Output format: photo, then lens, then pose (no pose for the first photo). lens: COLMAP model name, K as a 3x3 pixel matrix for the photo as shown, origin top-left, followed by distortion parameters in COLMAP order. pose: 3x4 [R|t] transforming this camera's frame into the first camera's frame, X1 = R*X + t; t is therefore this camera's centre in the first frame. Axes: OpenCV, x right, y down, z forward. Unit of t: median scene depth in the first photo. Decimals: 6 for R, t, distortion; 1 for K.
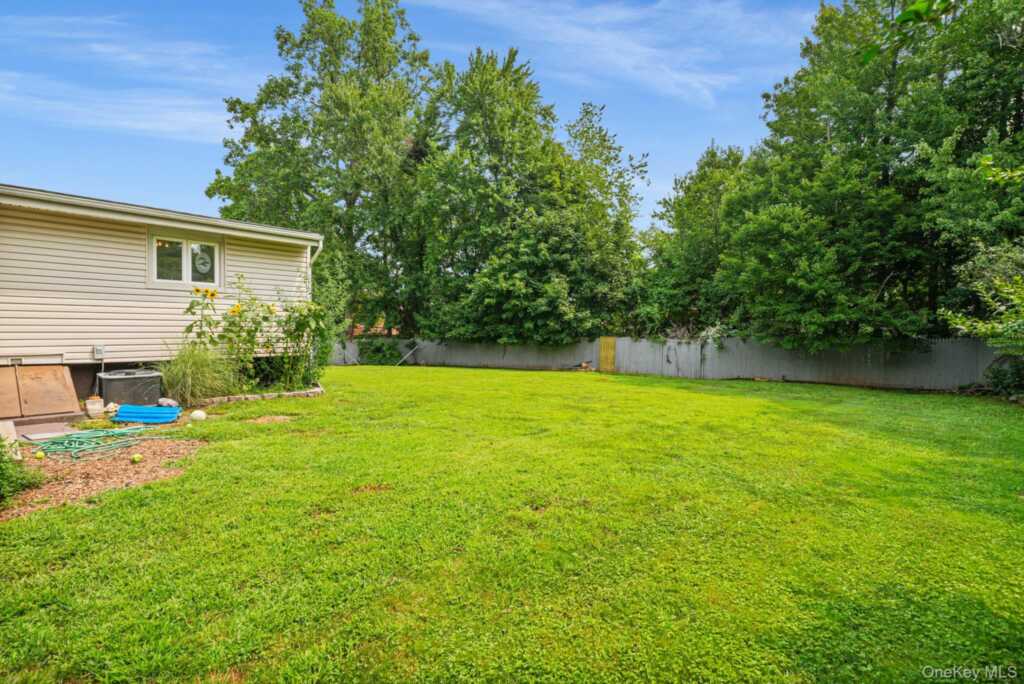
lens RADIAL K [[475.8, 0, 513.4], [0, 475.8, 338.5], [0, 0, 1]] dist [0.010831, 0.001176]
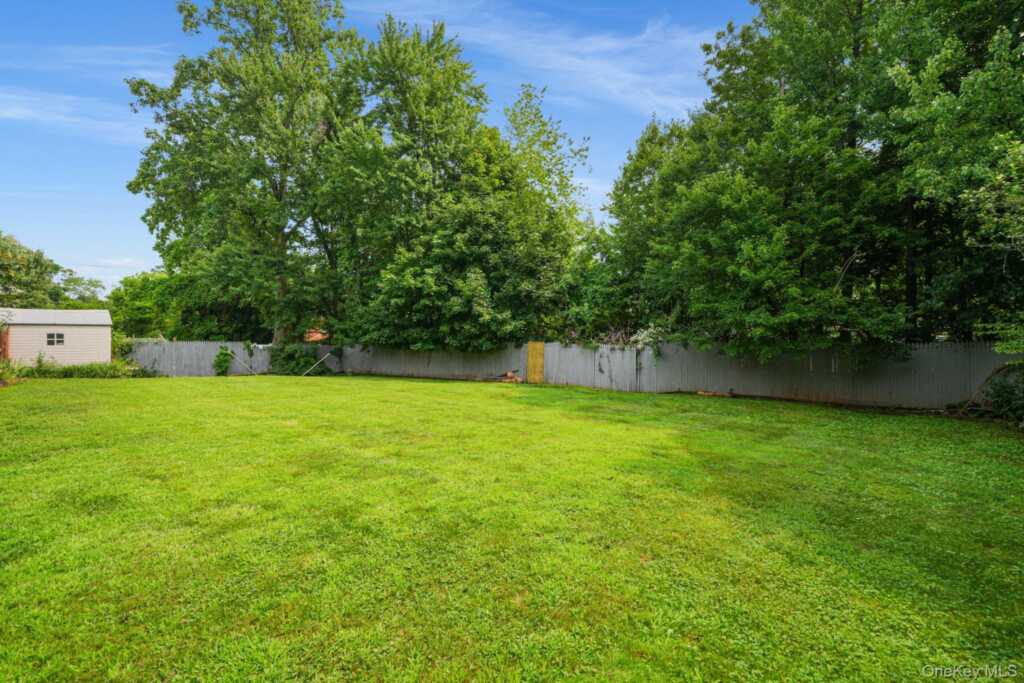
lens RADIAL K [[449.0, 0, 513.3], [0, 449.0, 340.3], [0, 0, 1]] dist [0.008197, -0.000278]
pose [[0.999976, -0.001243, 0.006889, 0.155561], [0.001320, 0.999936, -0.011277, 0.002145], [-0.006874, 0.011286, 0.999913, 0.190626]]
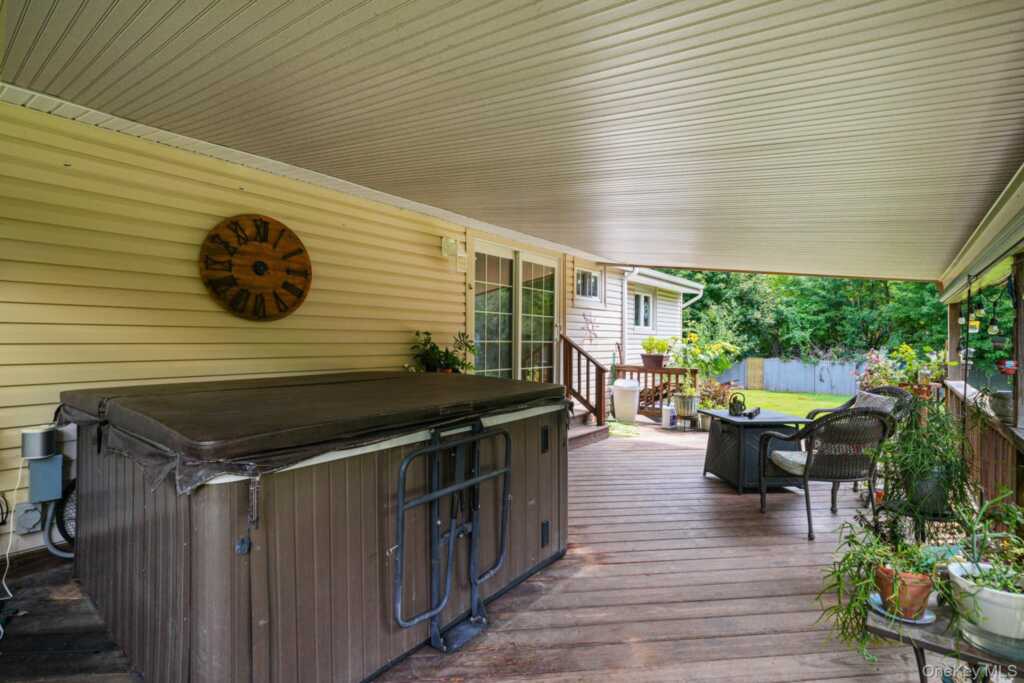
lens RADIAL K [[475.8, 0, 513.9], [0, 475.8, 341.8], [0, 0, 1]] dist [0.010831, 0.001176]
pose [[0.999295, 0.000682, 0.037546, -0.418577], [0.000030, 0.999820, -0.018951, -0.020081], [-0.037552, 0.018939, 0.999115, -0.096654]]
